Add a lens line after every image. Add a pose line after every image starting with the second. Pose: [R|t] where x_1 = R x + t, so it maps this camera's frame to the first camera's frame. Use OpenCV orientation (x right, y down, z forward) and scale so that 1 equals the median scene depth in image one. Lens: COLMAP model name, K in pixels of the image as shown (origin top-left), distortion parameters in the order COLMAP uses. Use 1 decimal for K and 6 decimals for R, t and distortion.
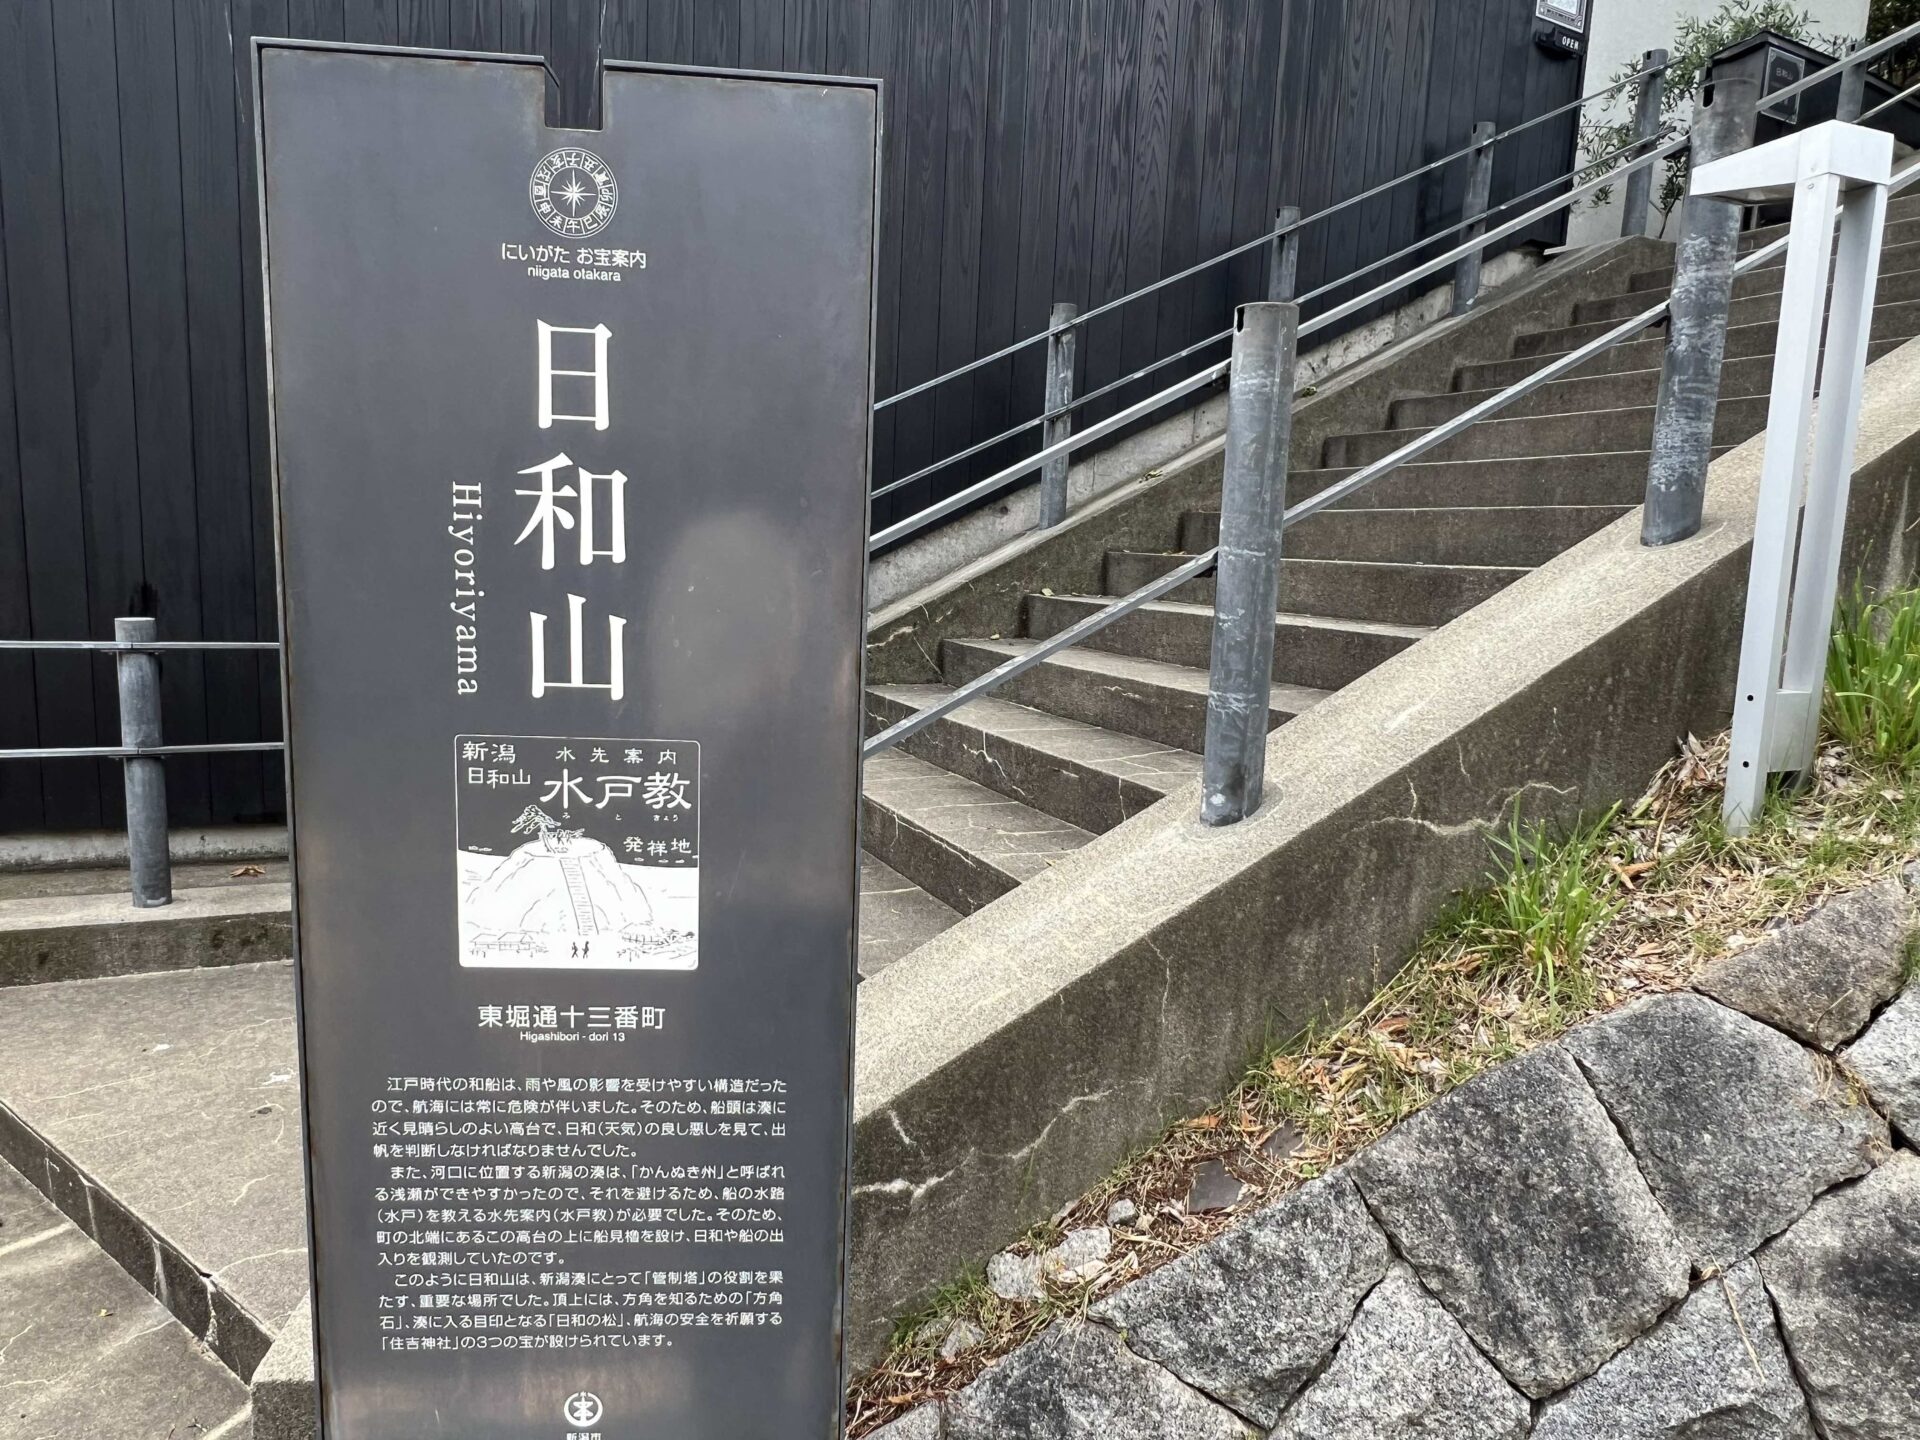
lens RADIAL K [[1205.7, 0, 960.0], [0, 1205.7, 720.0], [0, 0, 1]] dist [0.000920, 0.000269]
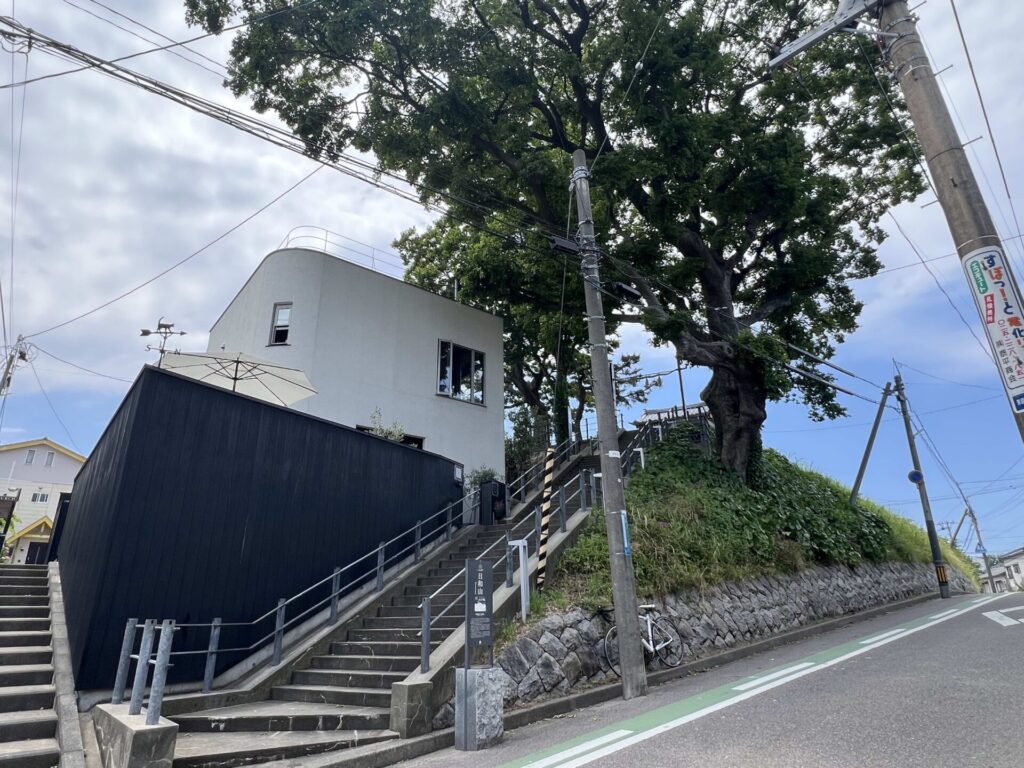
lens RADIAL K [[592.3, 0, 512.0], [0, 592.3, 384.0], [0, 0, 1]] dist [-0.041537, -0.000278]
pose [[0.802438, 0.160916, 0.574629, -2.096521], [0.142196, 0.883654, -0.446023, 0.456057], [-0.579545, 0.439616, 0.686196, -2.550002]]
